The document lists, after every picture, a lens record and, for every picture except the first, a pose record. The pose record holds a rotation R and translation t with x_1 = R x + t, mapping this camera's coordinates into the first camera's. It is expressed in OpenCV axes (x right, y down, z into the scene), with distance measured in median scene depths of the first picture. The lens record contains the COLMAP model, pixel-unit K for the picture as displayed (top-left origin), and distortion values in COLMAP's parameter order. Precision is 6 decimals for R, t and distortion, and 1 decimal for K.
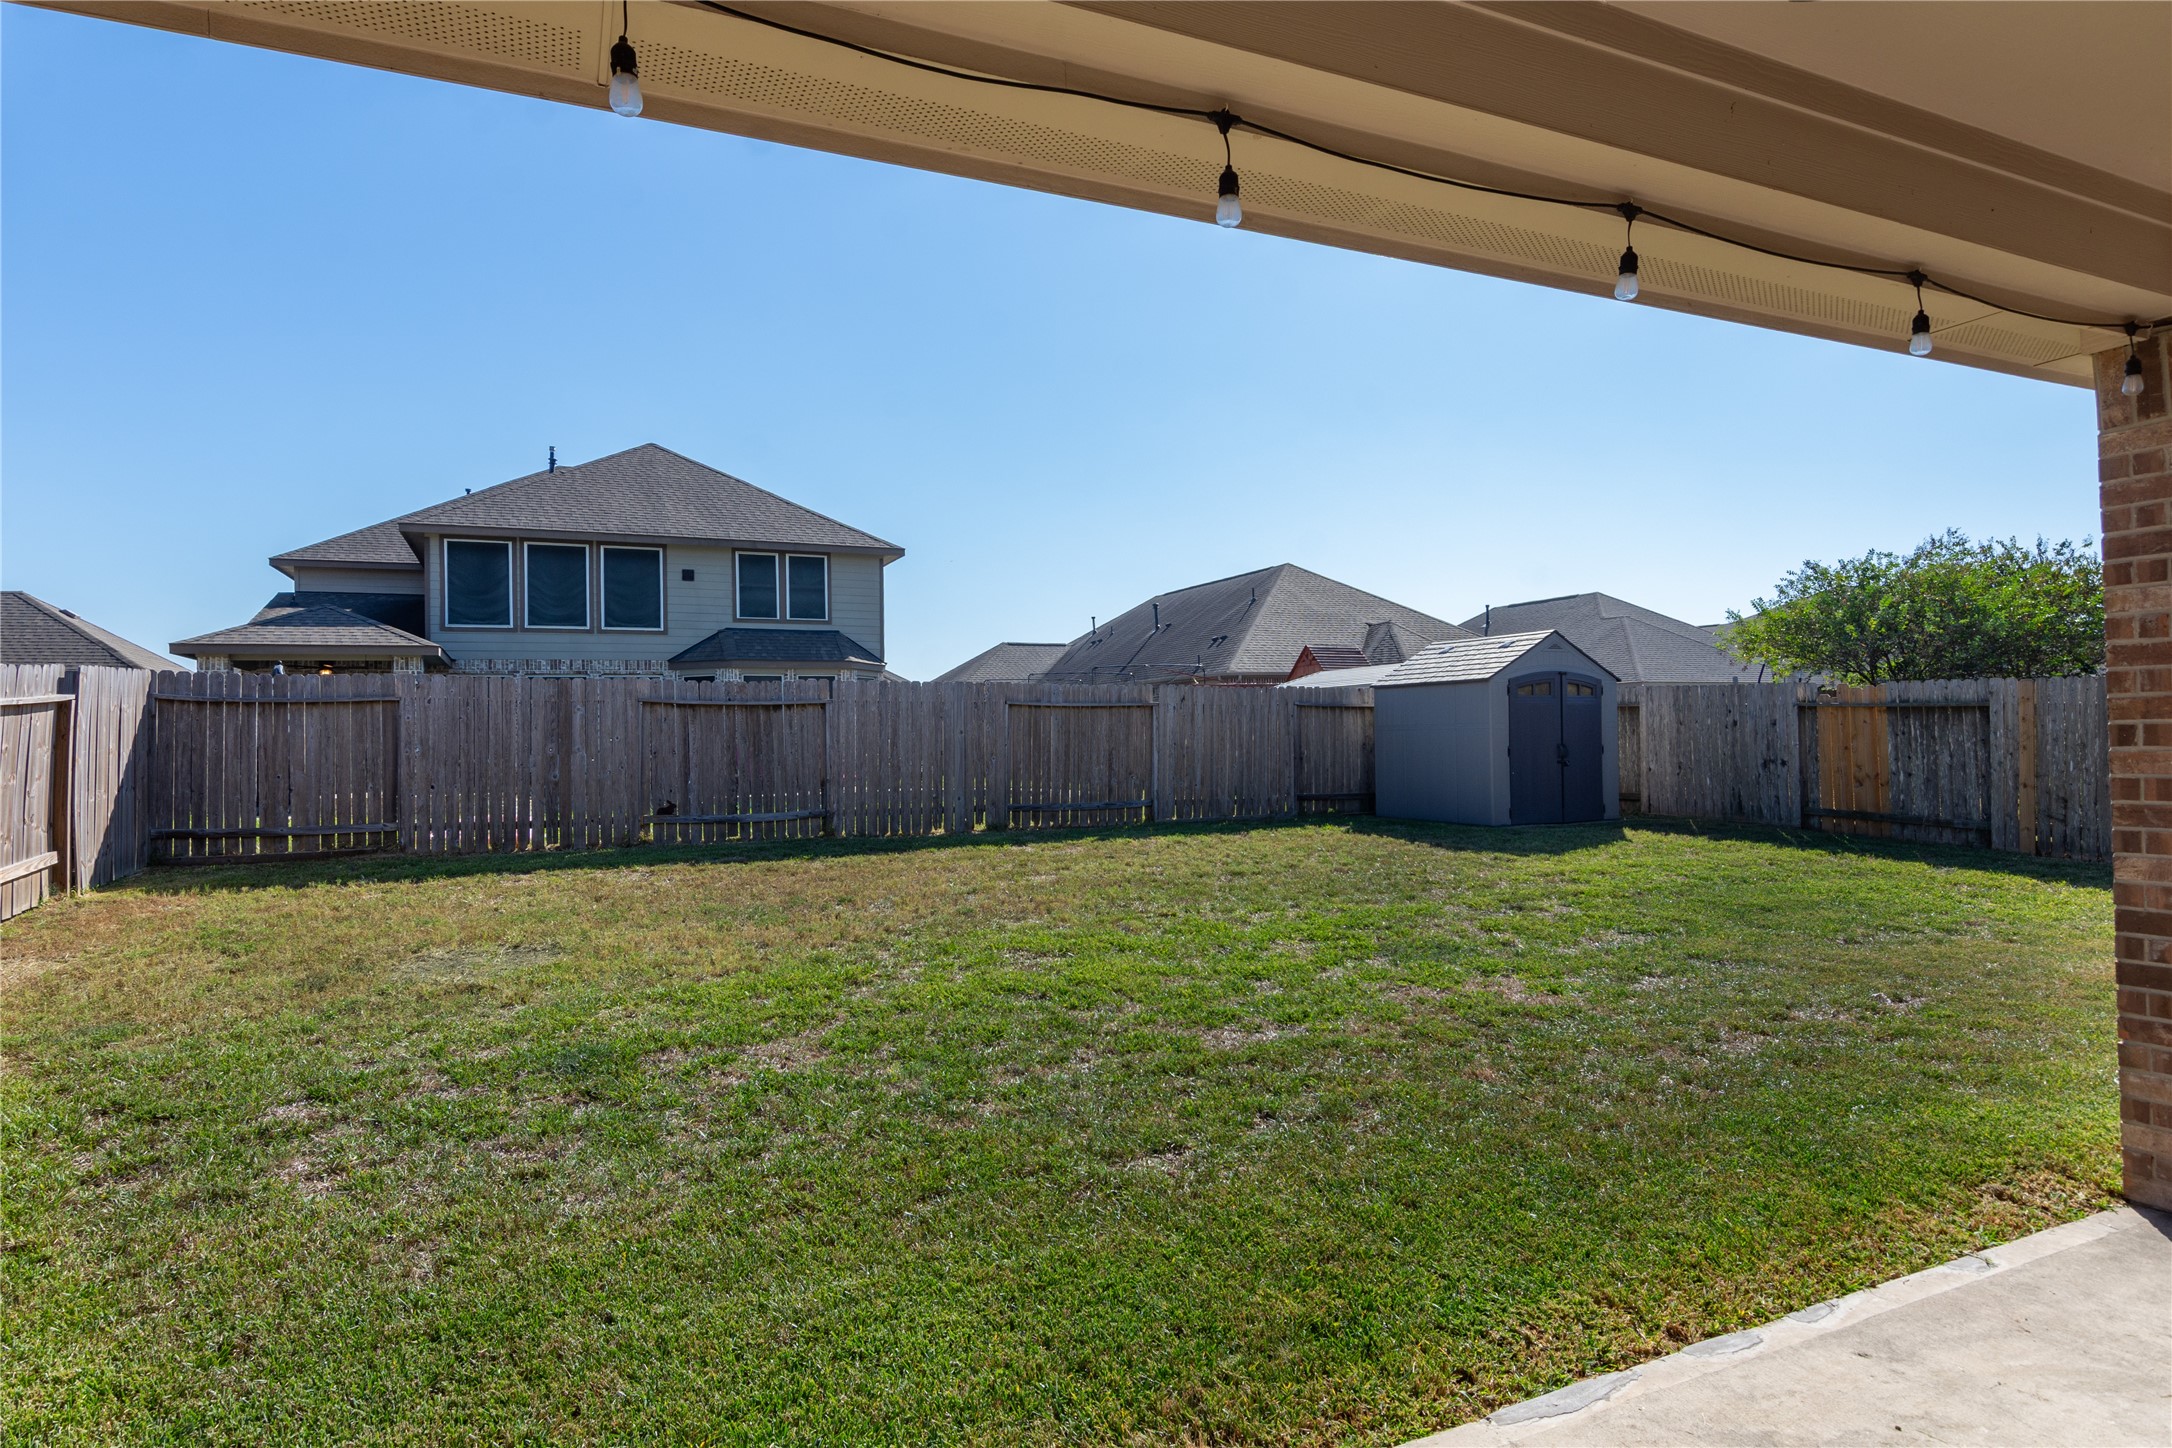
lens RADIAL K [[1136.4, 0, 1075.9], [0, 1136.4, 717.4], [0, 0, 1]] dist [0.002472, -0.003502]
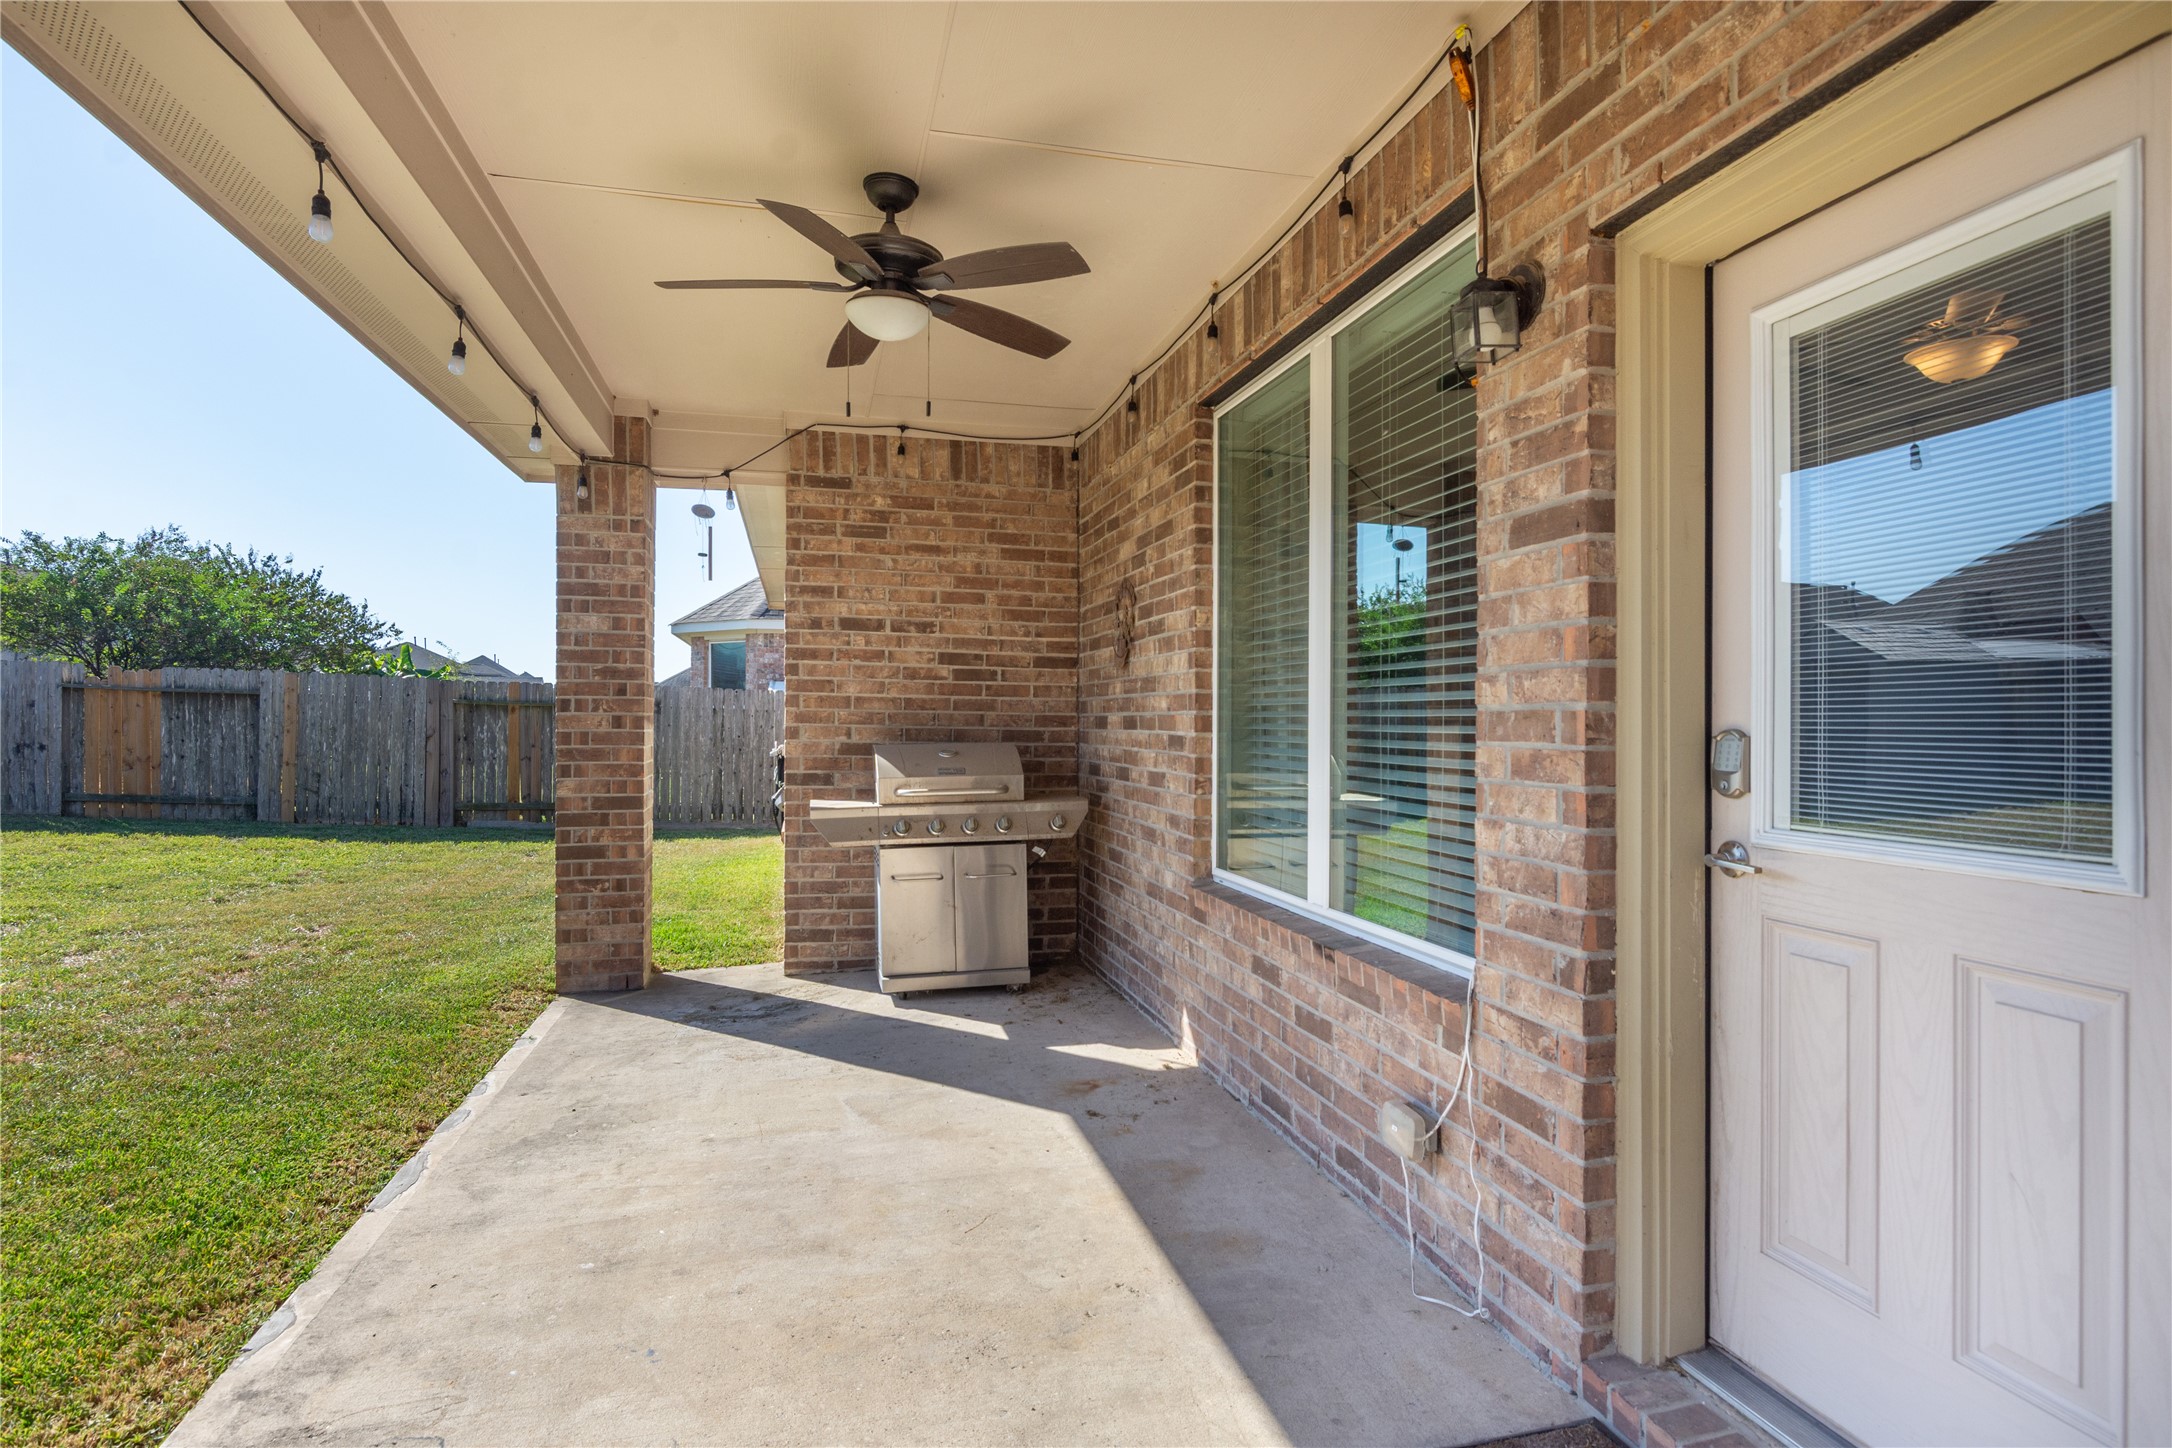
lens RADIAL K [[1136.4, 0, 1074.1], [0, 1136.4, 722.9], [0, 0, 1]] dist [0.002472, -0.003502]
pose [[0.178977, 0.016468, 0.983715, -0.160221], [-0.023404, 0.999648, -0.012477, 0.013082], [-0.983575, -0.020790, 0.179299, -0.000810]]
